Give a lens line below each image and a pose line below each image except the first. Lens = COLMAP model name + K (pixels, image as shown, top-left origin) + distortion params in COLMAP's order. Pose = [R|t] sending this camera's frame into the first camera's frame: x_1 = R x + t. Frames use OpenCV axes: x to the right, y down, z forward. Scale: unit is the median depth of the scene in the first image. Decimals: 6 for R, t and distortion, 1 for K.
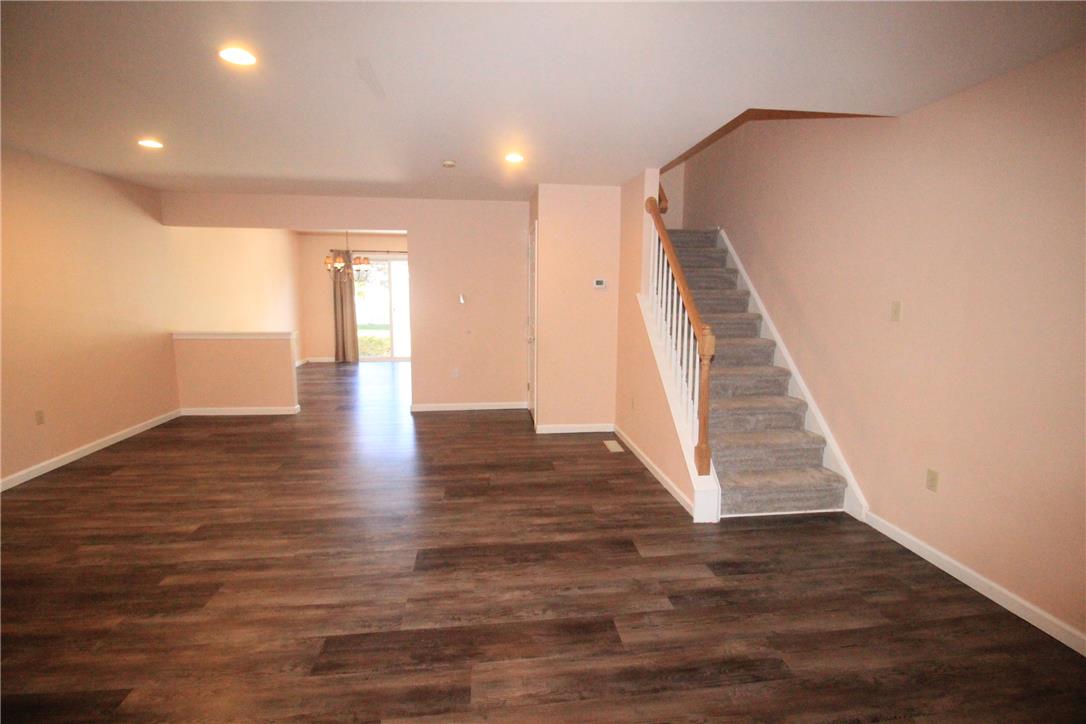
lens RADIAL K [[504.4, 0, 550.7], [0, 504.4, 354.8], [0, 0, 1]] dist [0.004864, -0.017586]
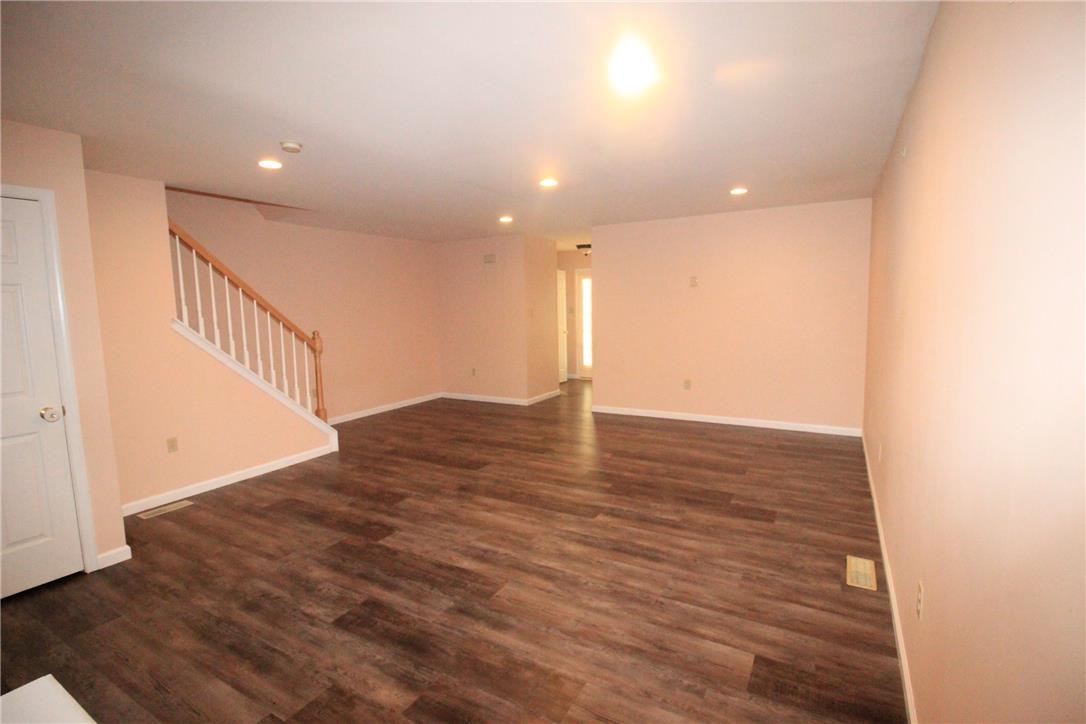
lens RADIAL K [[504.4, 0, 550.7], [0, 504.4, 354.8], [0, 0, 1]] dist [0.004864, -0.017586]
pose [[-0.800625, -0.050848, 0.597005, -1.369798], [0.092404, 0.973993, 0.206877, -0.275791], [-0.591998, 0.220797, -0.775105, 1.994023]]
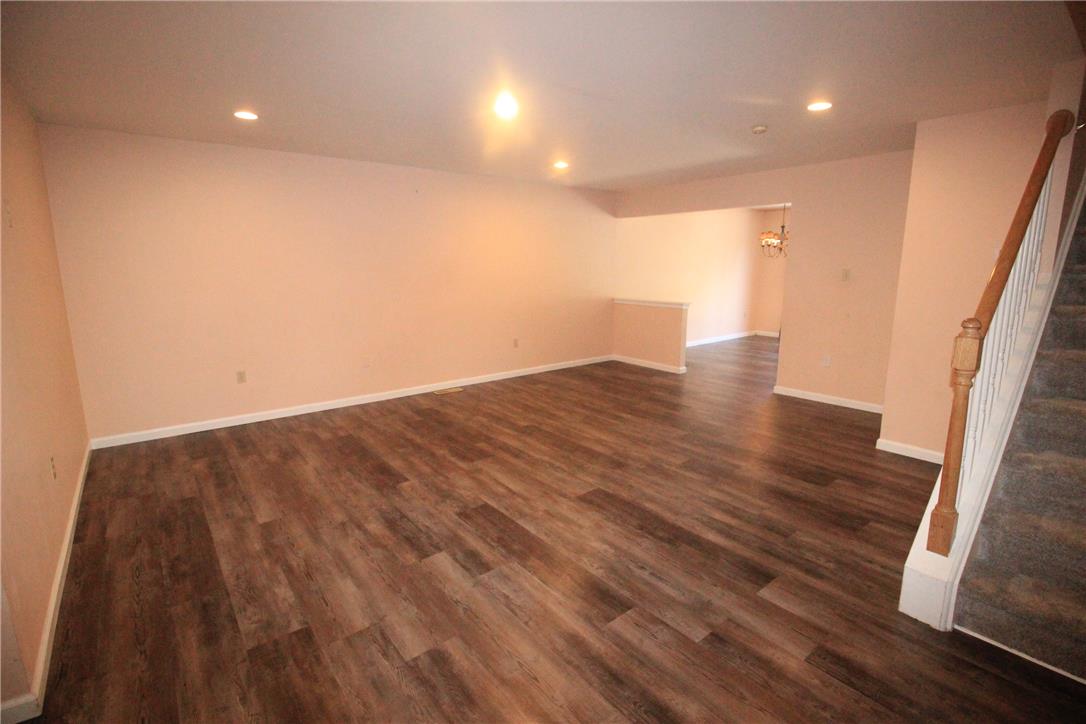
lens RADIAL K [[504.4, 0, 550.7], [0, 504.4, 354.8], [0, 0, 1]] dist [0.004864, -0.017586]
pose [[0.528750, 0.144148, -0.836448, 0.612781], [-0.104284, 0.989040, 0.104523, -0.032163], [0.842347, 0.031962, 0.537987, 0.258005]]
